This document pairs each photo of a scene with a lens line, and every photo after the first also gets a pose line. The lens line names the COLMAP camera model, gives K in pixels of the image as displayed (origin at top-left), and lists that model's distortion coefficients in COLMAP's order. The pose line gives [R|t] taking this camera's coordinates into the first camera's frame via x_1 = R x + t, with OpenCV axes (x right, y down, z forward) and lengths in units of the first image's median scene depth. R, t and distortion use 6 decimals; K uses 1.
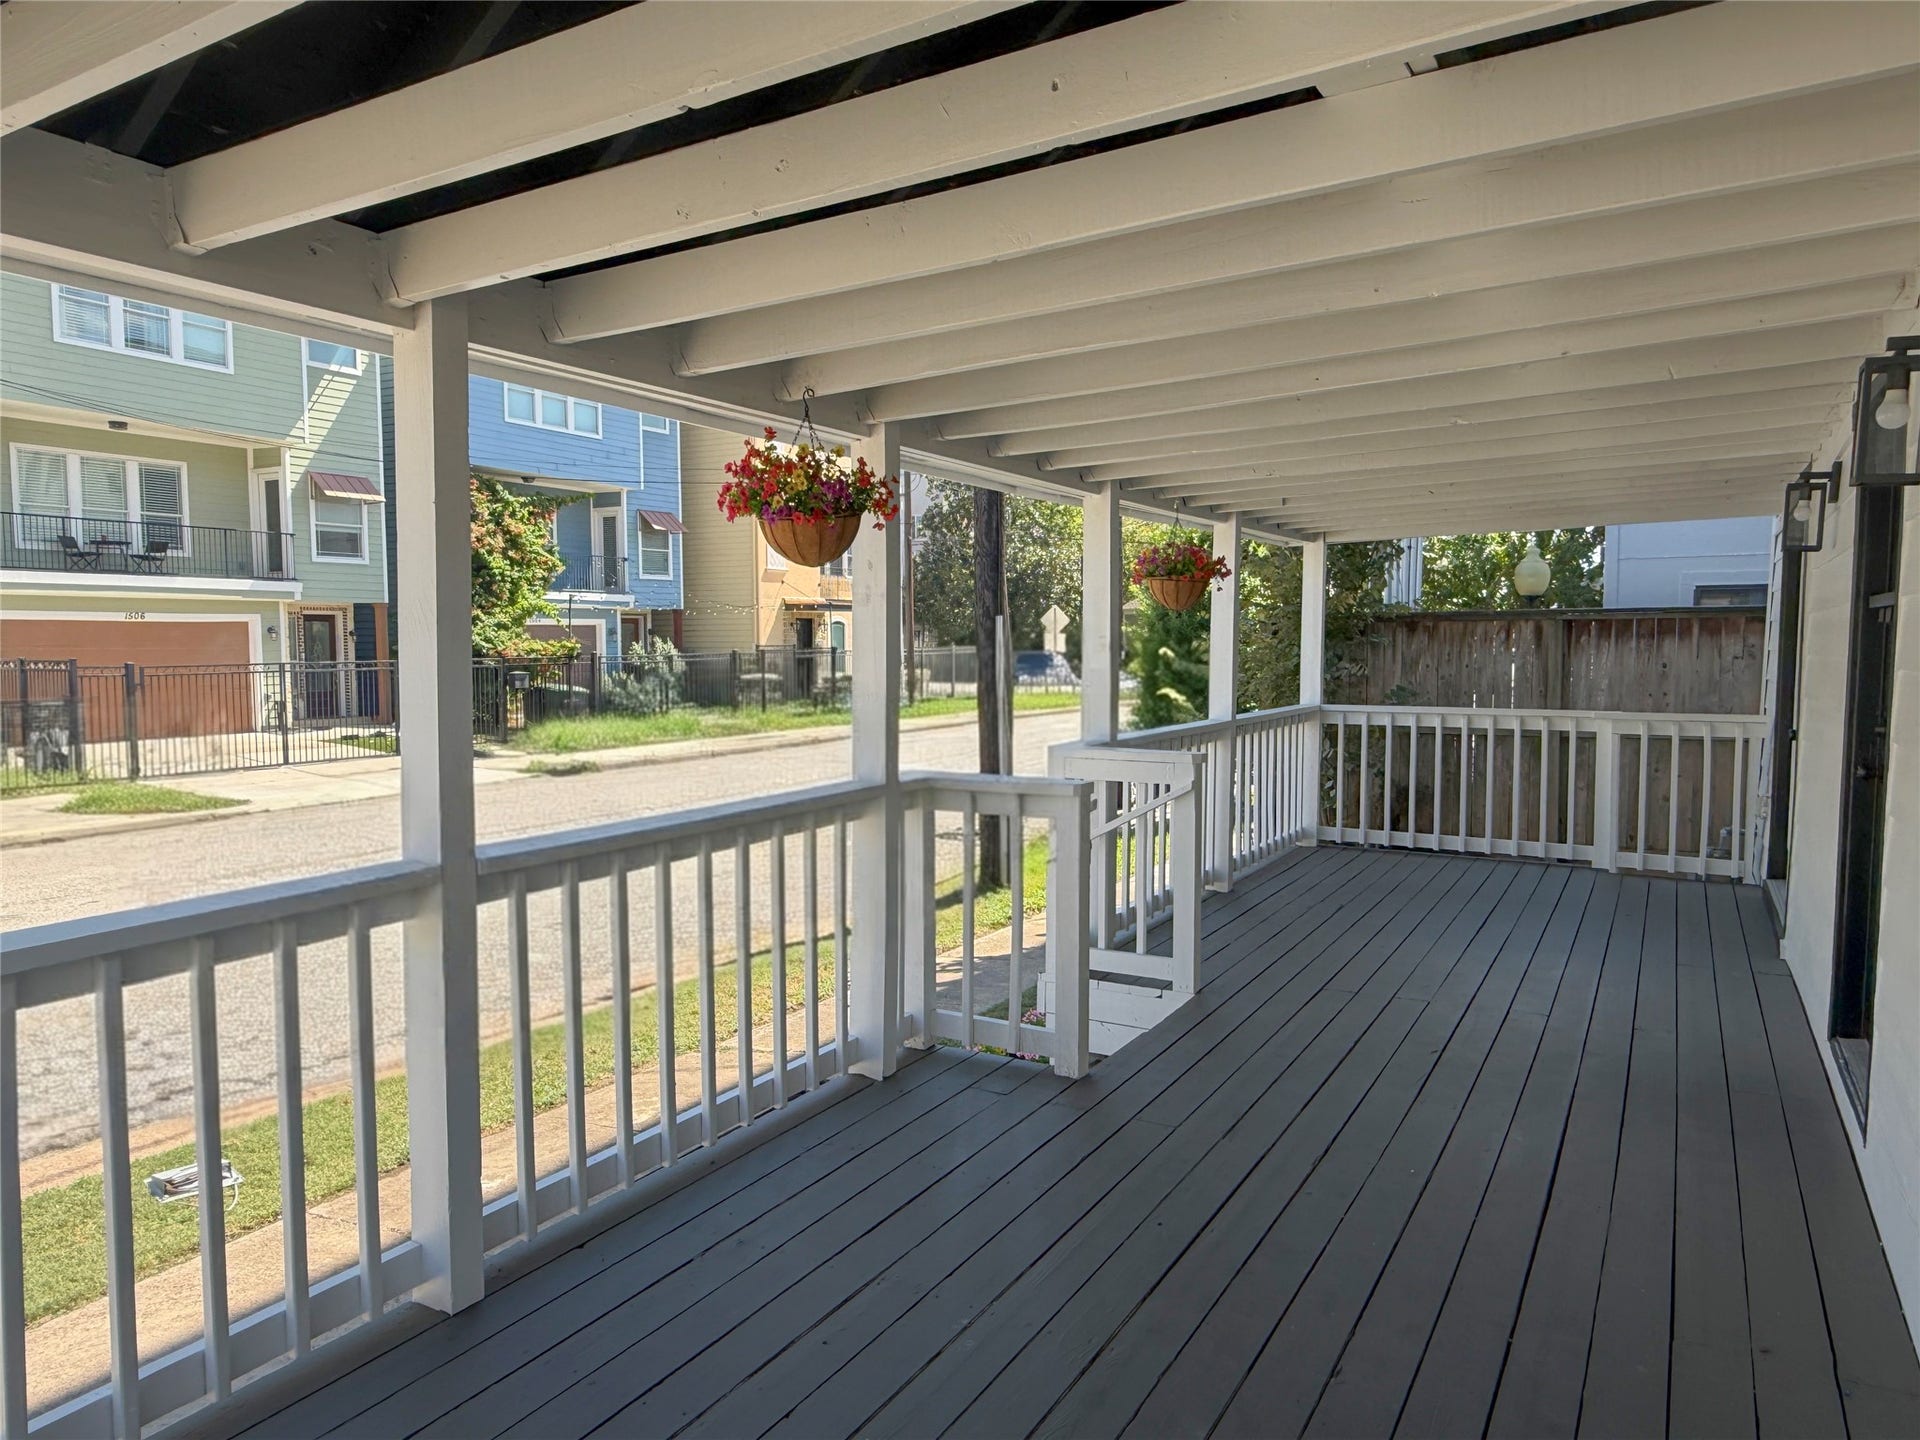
lens RADIAL K [[1297.6, 0, 965.2], [0, 1297.6, 721.9], [0, 0, 1]] dist [0.001003, -0.000955]
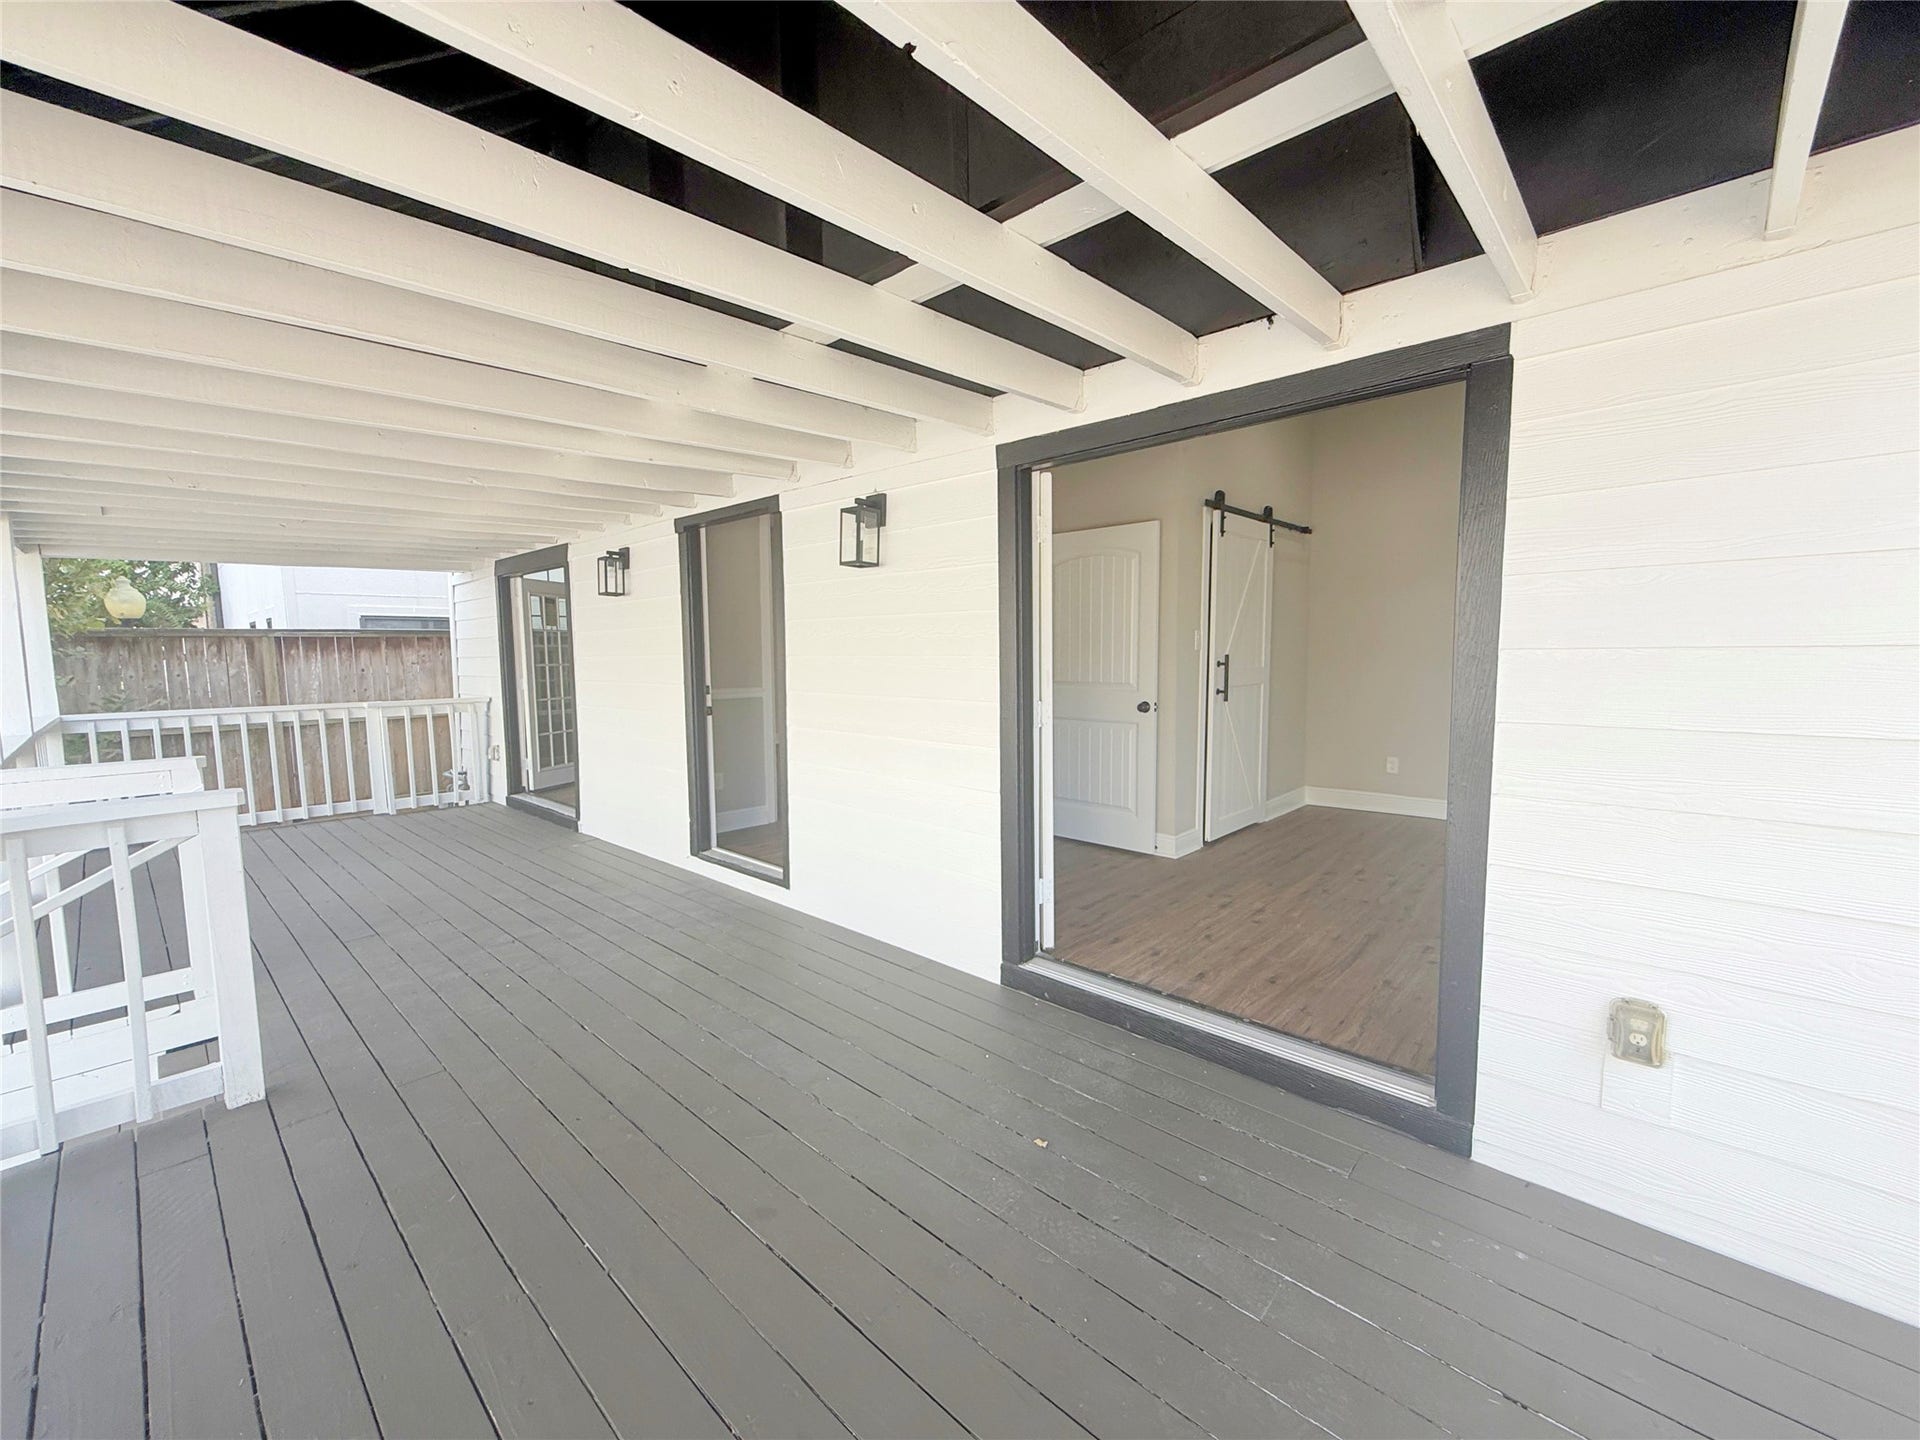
lens RADIAL K [[773.2, 0, 967.1], [0, 773.2, 722.7], [0, 0, 1]] dist [0.000125, -0.000883]
pose [[0.232392, -0.091680, 0.968292, -0.149448], [0.071670, 0.994455, 0.076956, -0.003598], [-0.969978, 0.051513, 0.237674, 0.162568]]
